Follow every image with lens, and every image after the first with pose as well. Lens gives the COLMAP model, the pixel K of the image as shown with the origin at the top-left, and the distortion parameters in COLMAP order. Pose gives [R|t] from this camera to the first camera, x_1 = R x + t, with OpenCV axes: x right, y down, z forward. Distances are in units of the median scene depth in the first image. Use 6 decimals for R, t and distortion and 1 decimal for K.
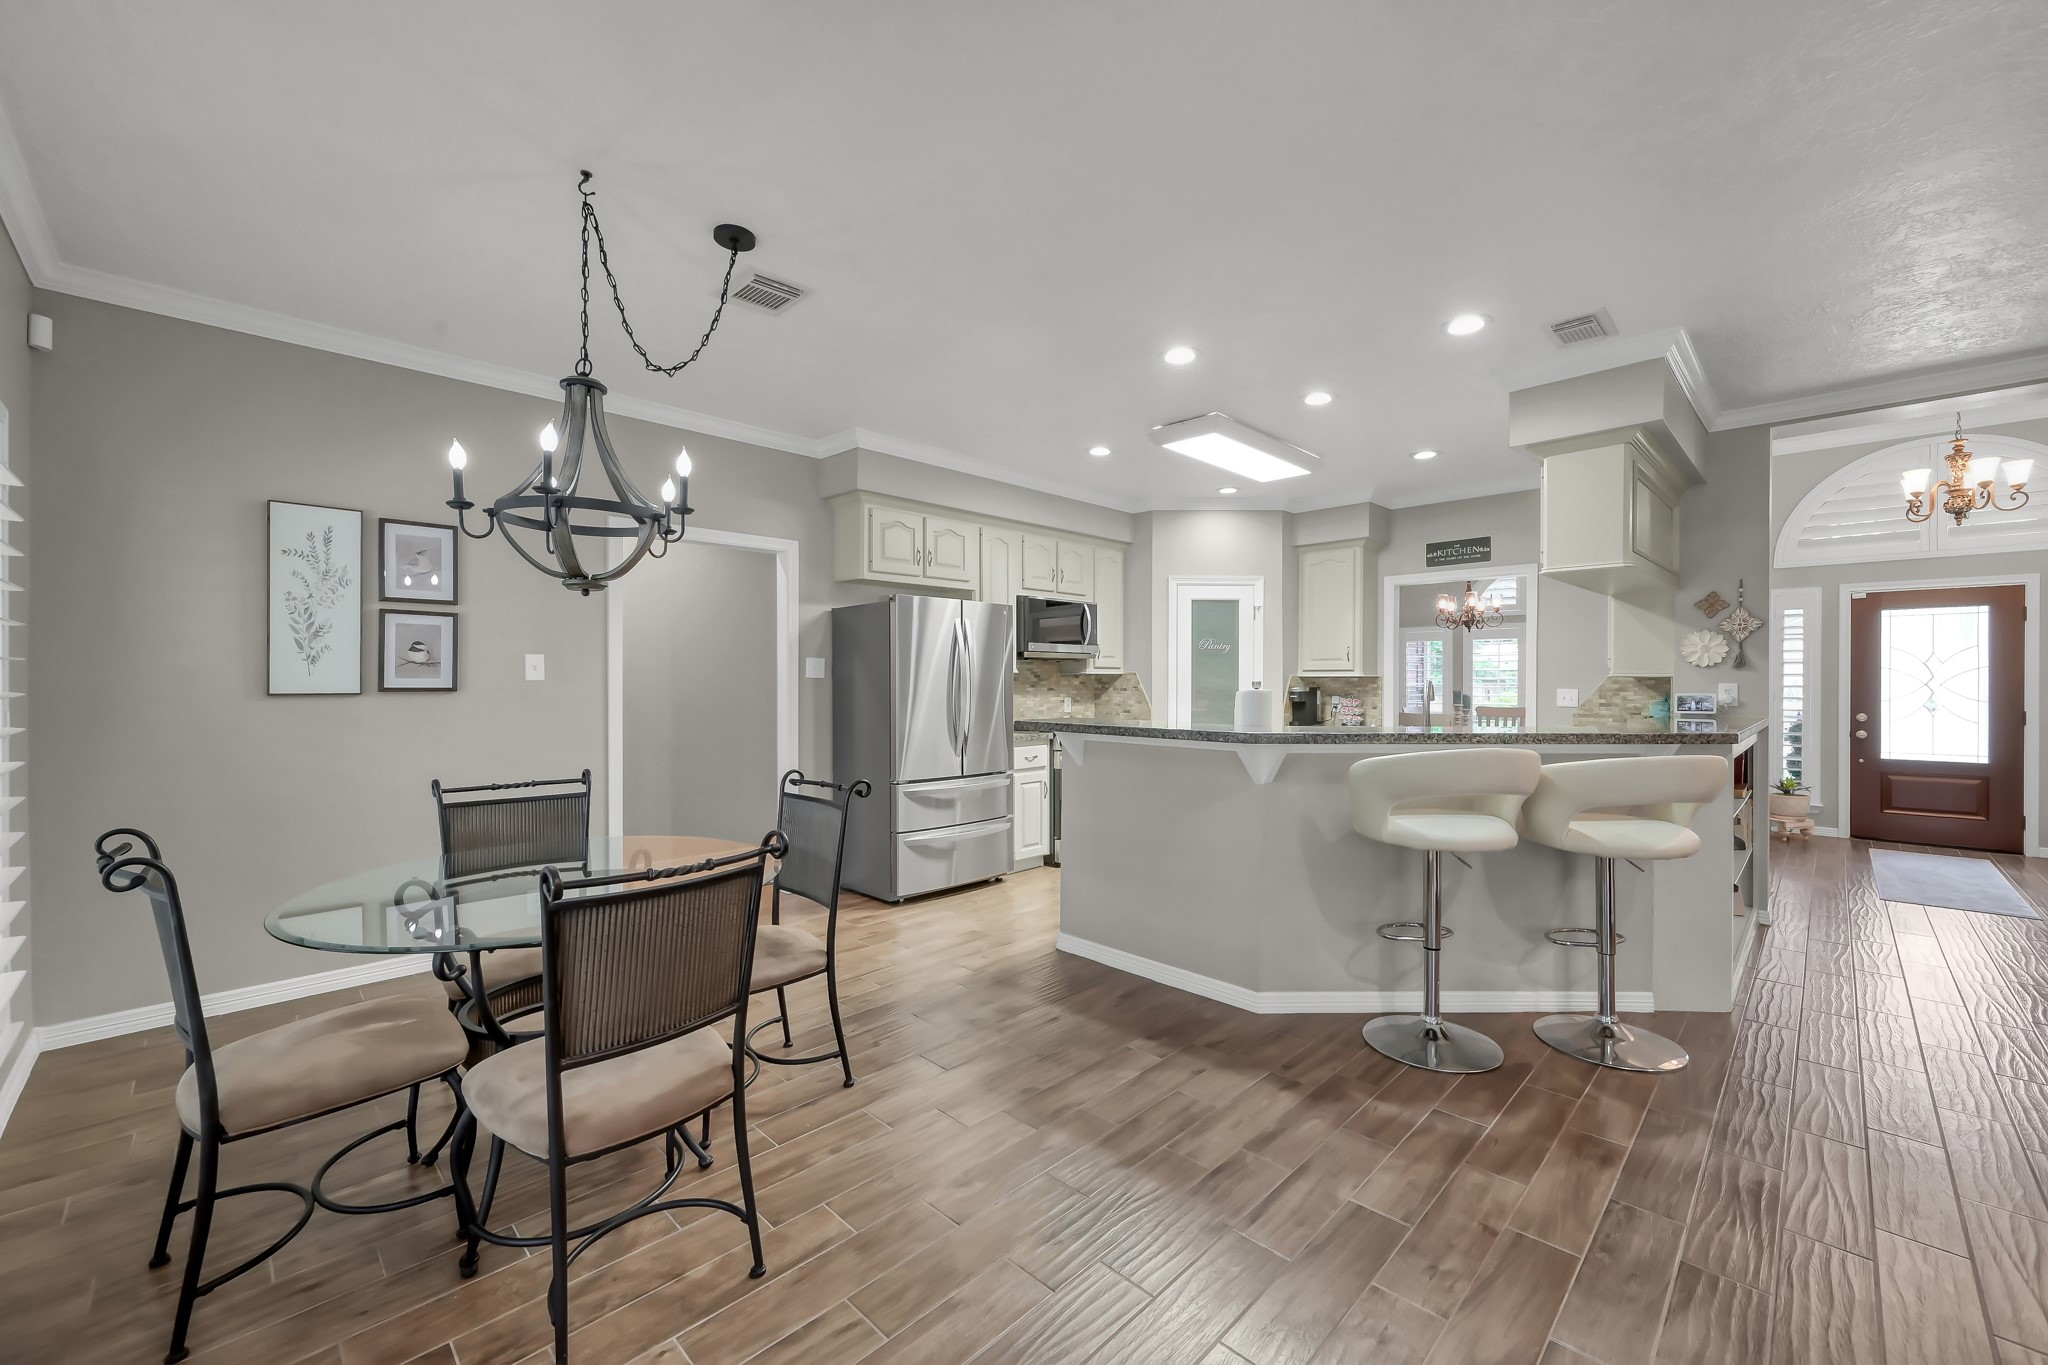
lens RADIAL K [[800.8, 0, 1024.0], [0, 800.8, 682.5], [0, 0, 1]] dist [-0.000885, 0.000282]
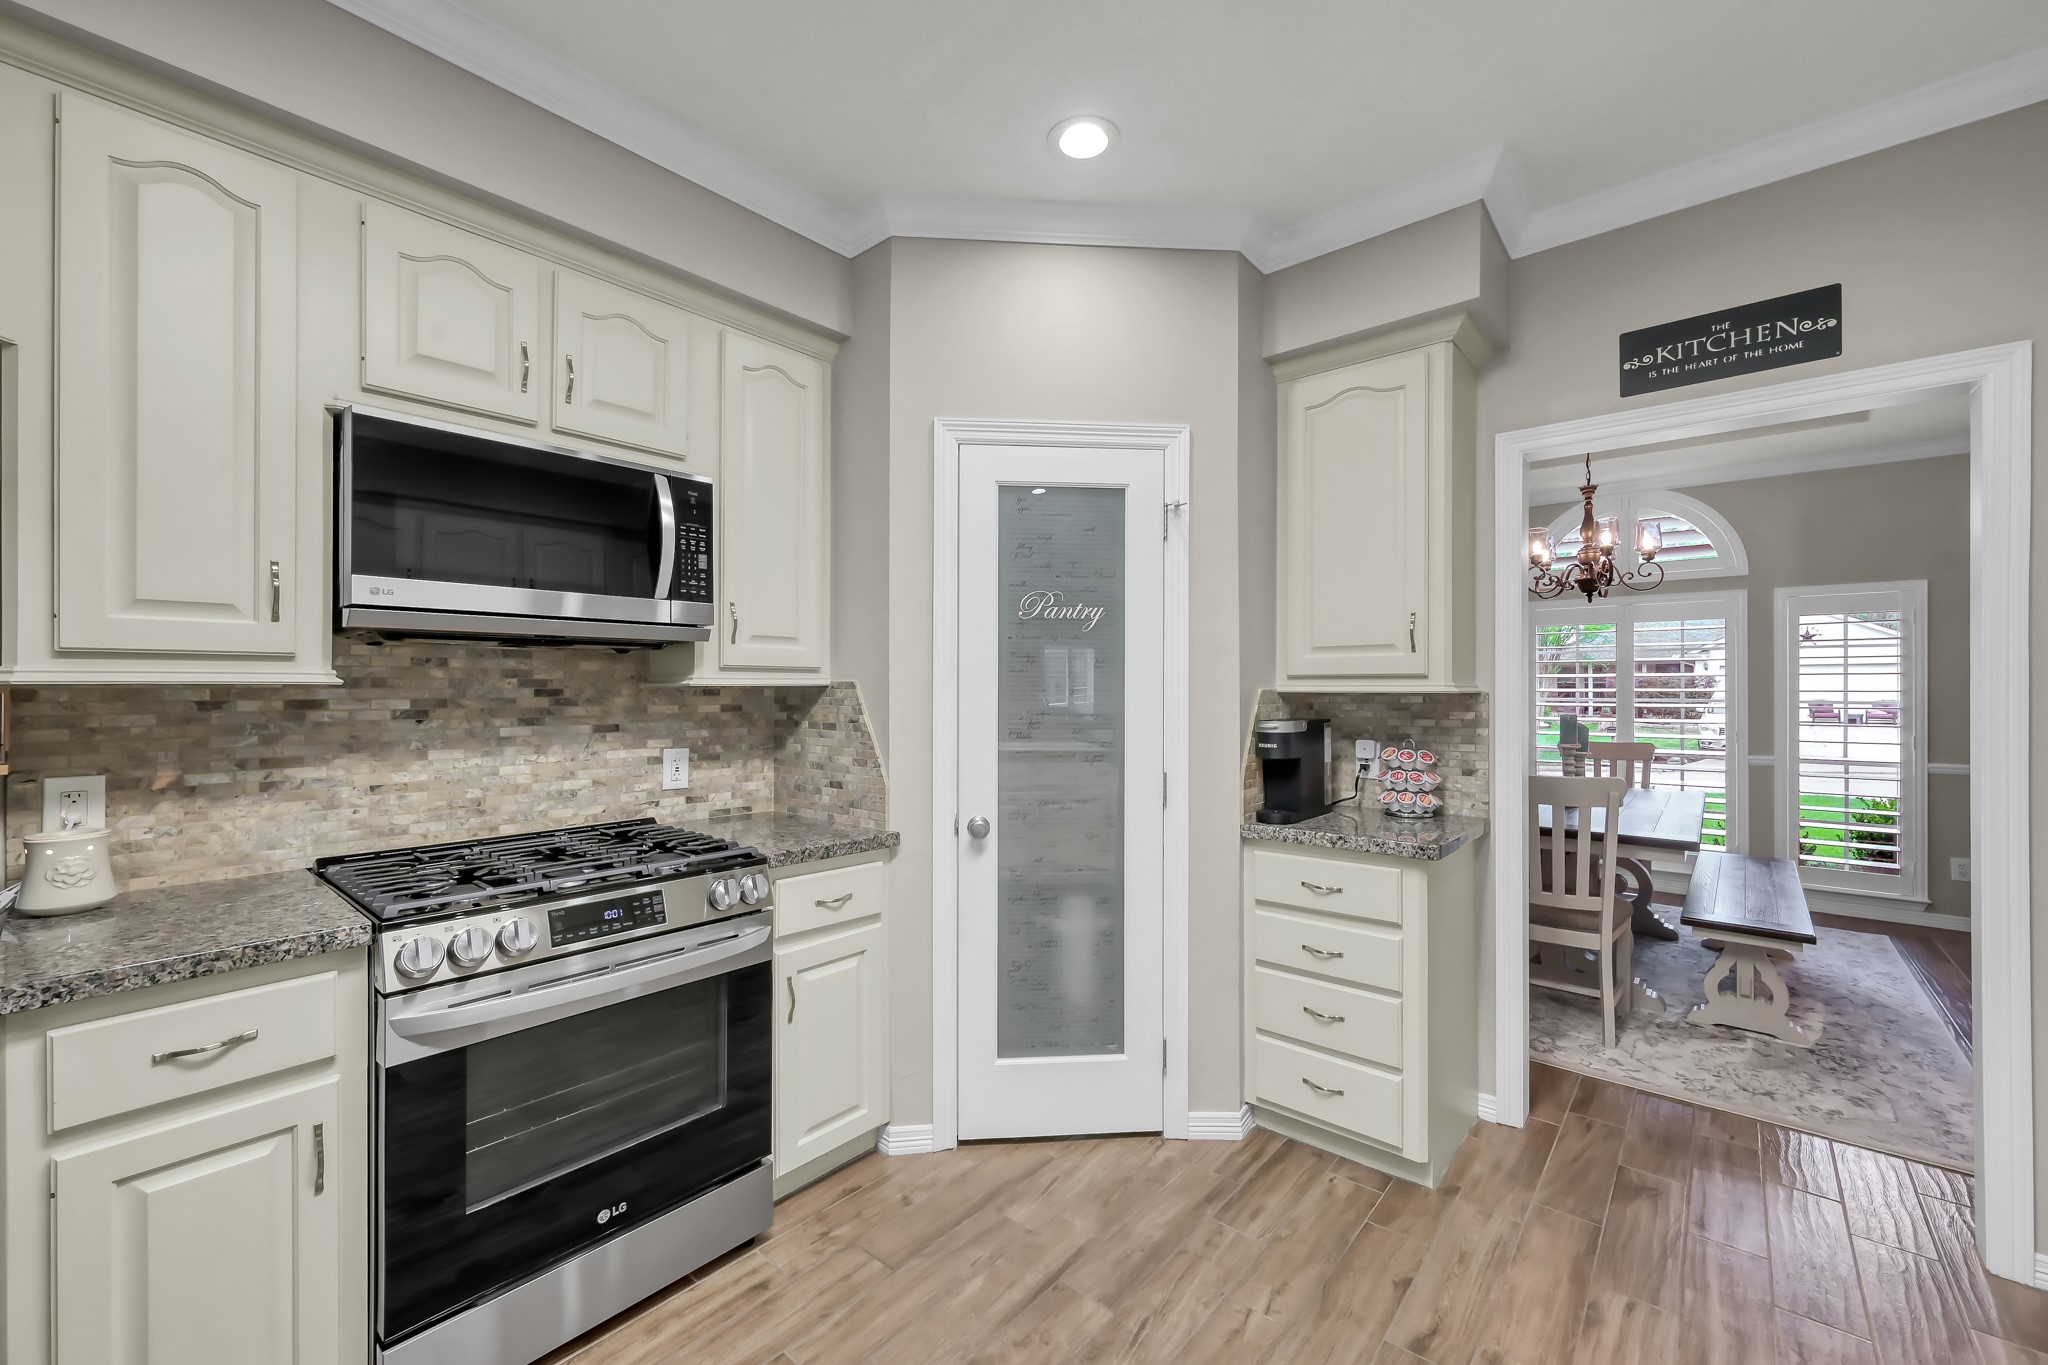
lens RADIAL K [[807.6, 0, 1027.8], [0, 807.6, 685.9], [0, 0, 1]] dist [-0.001061, -0.000332]
pose [[0.996573, 0.000030, 0.082723, 0.243390], [0.000393, 0.999987, -0.005097, -0.011137], [-0.082722, 0.005113, 0.996560, 0.797628]]
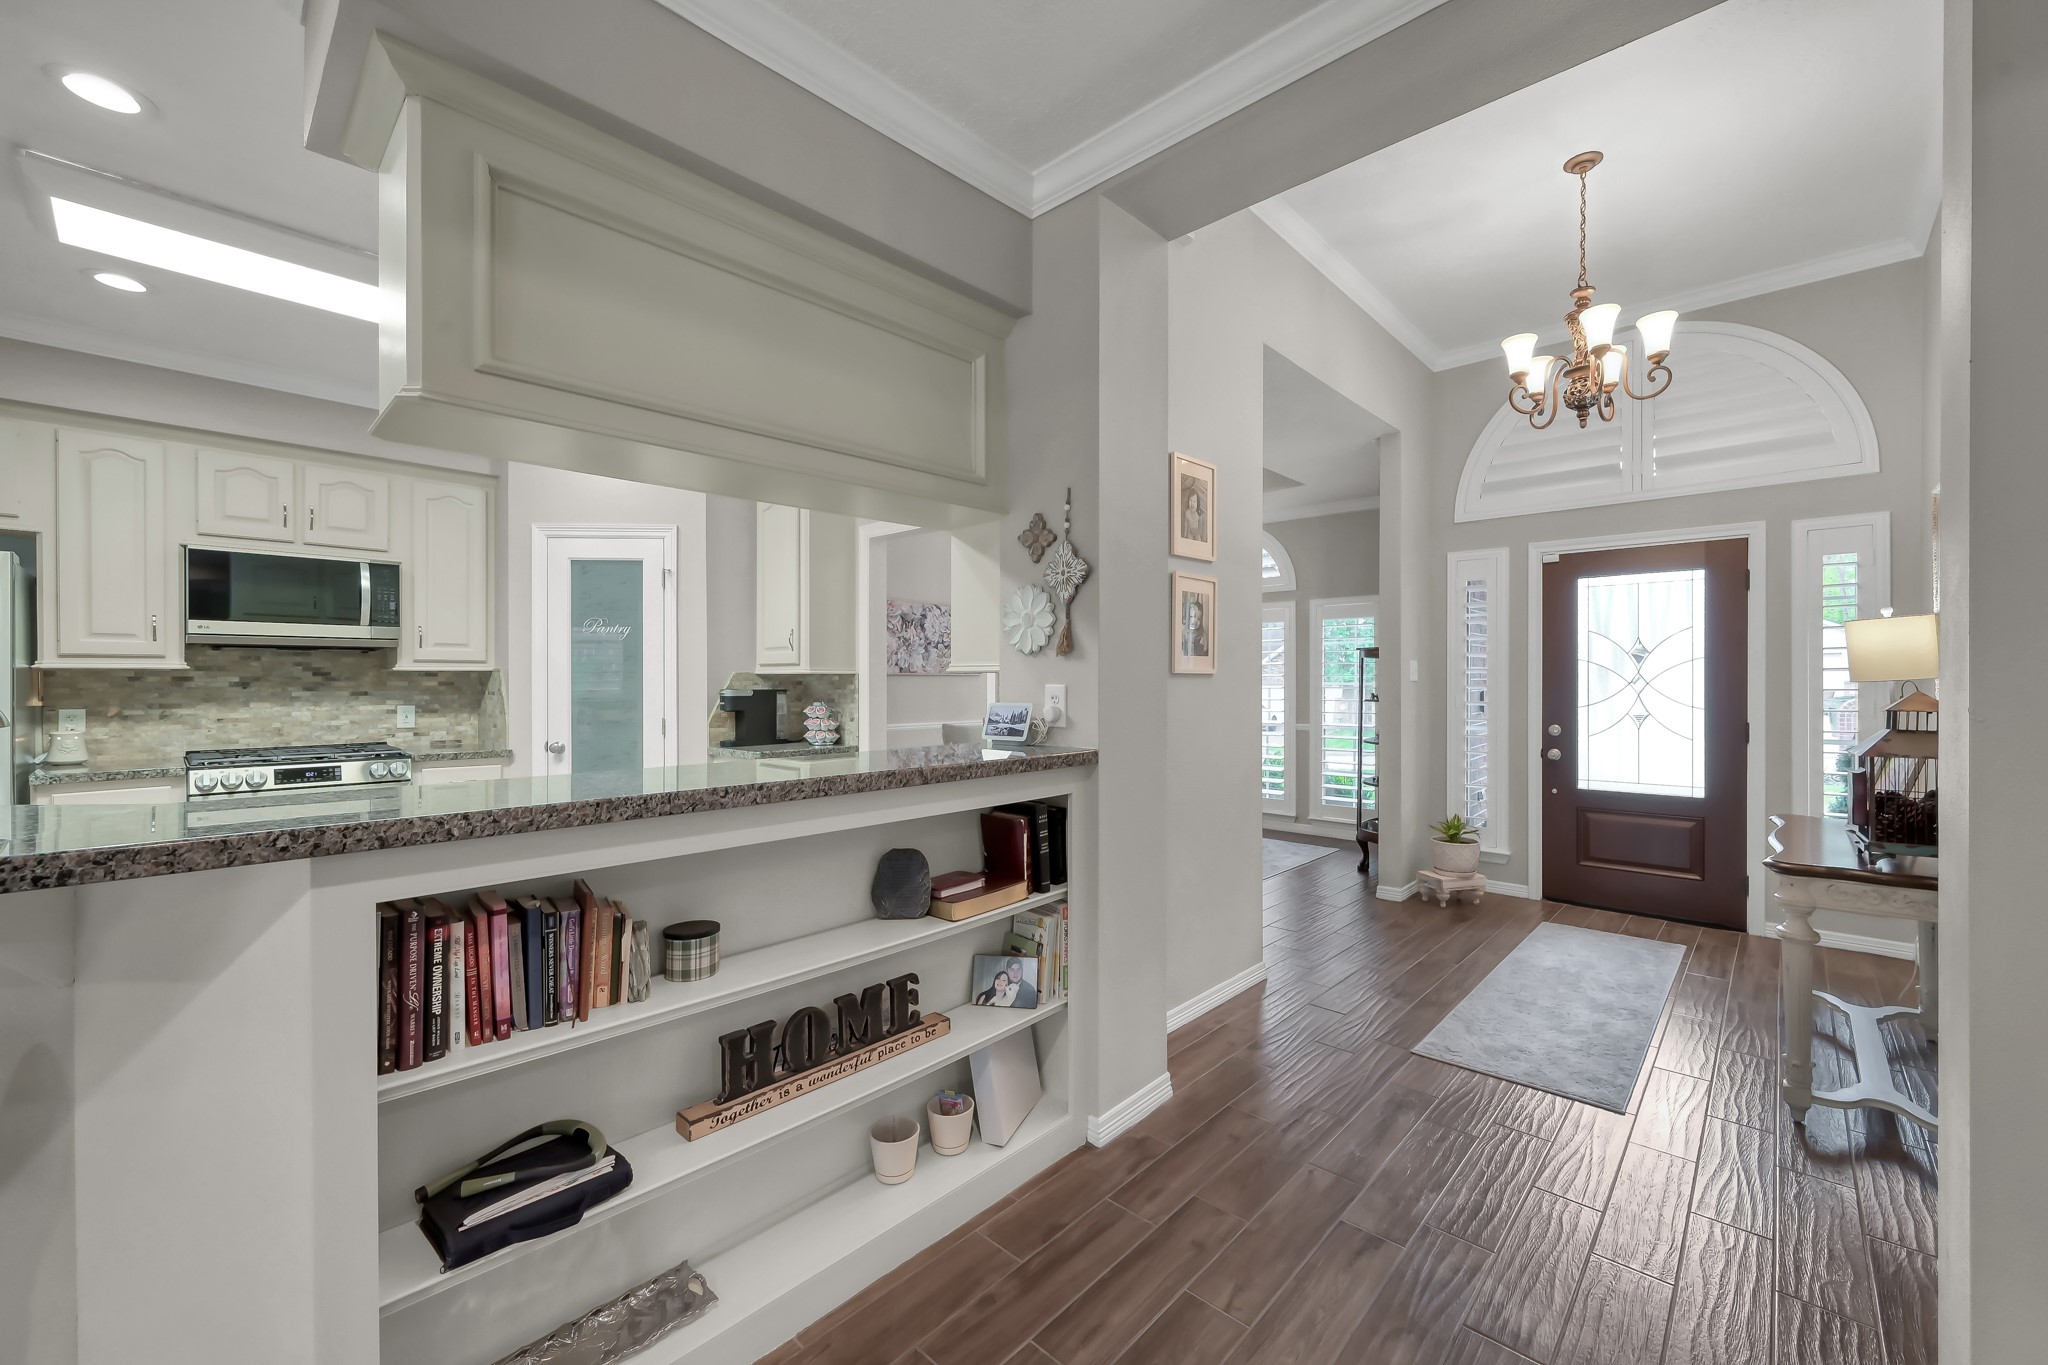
lens RADIAL K [[808.2, 0, 1027.4], [0, 808.2, 679.7], [0, 0, 1]] dist [0.000822, 0.000045]
pose [[0.999212, -0.001970, 0.039648, 0.714835], [0.002070, 0.999995, -0.002474, -0.000383], [-0.039643, 0.002554, 0.999211, 0.392736]]
